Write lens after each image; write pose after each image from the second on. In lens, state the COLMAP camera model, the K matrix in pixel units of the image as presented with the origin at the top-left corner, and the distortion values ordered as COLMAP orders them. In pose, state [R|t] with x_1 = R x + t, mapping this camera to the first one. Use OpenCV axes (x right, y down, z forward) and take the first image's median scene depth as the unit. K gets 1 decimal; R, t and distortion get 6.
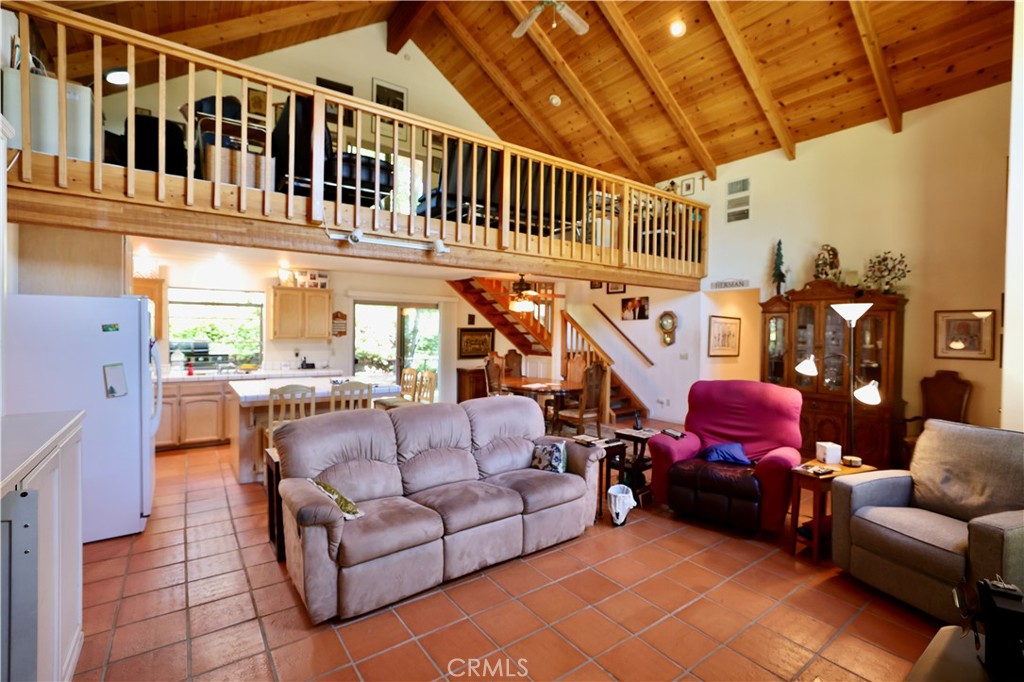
lens RADIAL K [[462.6, 0, 515.9], [0, 462.6, 333.4], [0, 0, 1]] dist [-0.054613, 0.024786]
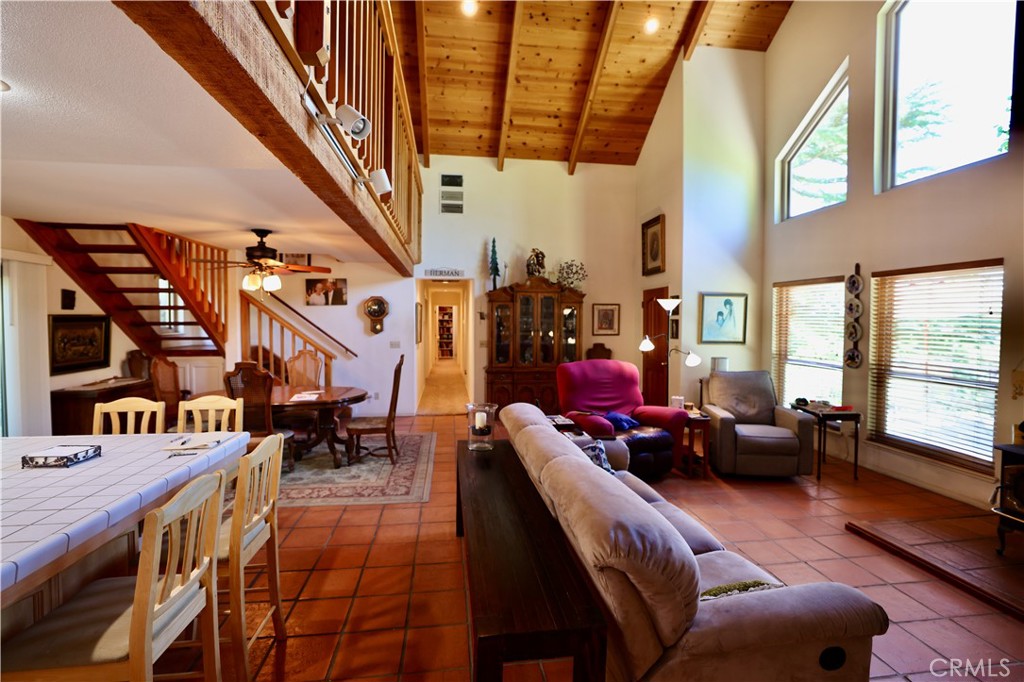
lens RADIAL K [[462.6, 0, 515.9], [0, 462.6, 333.4], [0, 0, 1]] dist [-0.054613, 0.024786]
pose [[0.474691, -0.035014, 0.879456, -0.384631], [0.008284, 0.999342, 0.035316, -0.005635], [-0.880113, -0.009479, 0.474669, 0.358569]]
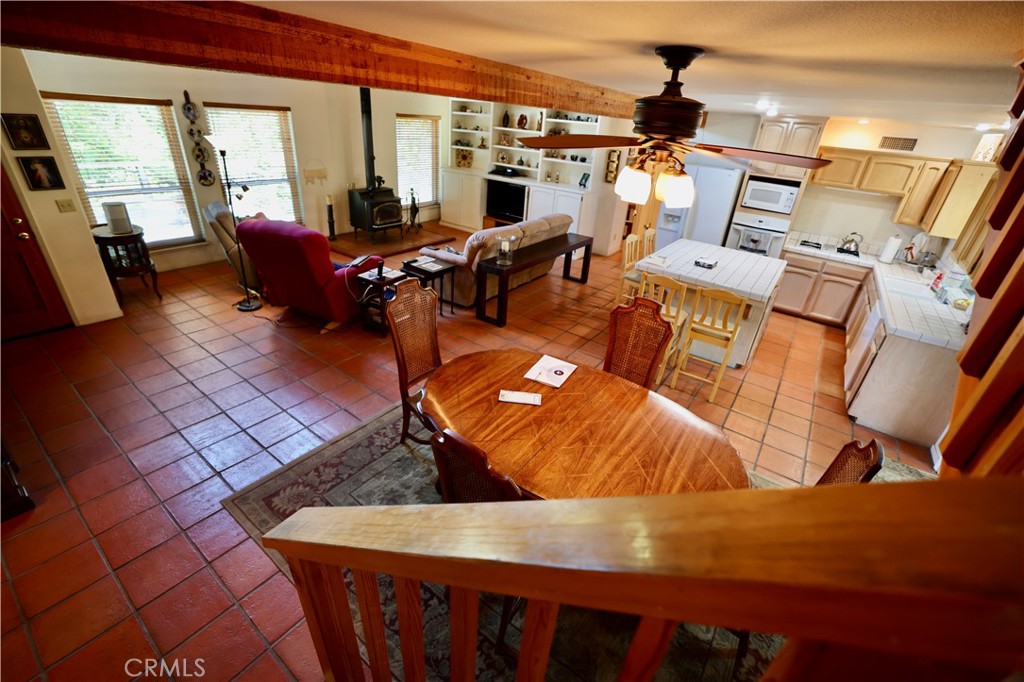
lens RADIAL K [[429.5, 0, 512.0], [0, 429.5, 341.0], [0, 0, 1]] dist [-0.051196, 0.012589]
pose [[-0.948599, 0.068806, -0.308910, 0.186654], [-0.088204, 0.879927, 0.466850, -0.086577], [0.303940, 0.470101, -0.828629, 1.212363]]
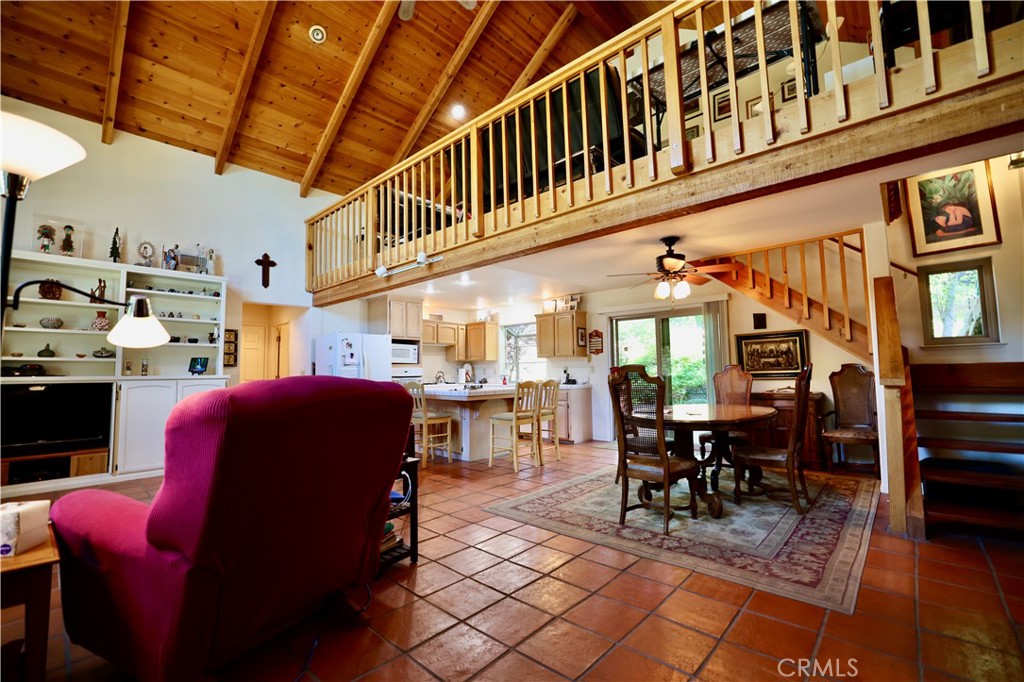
lens RADIAL K [[432.2, 0, 516.1], [0, 432.2, 345.3], [0, 0, 1]] dist [-0.041152, 0.013266]
pose [[0.196774, -0.079941, -0.977184, 0.548572], [0.009498, 0.996779, -0.079632, 0.064725], [0.980403, 0.006388, 0.196900, 0.650215]]
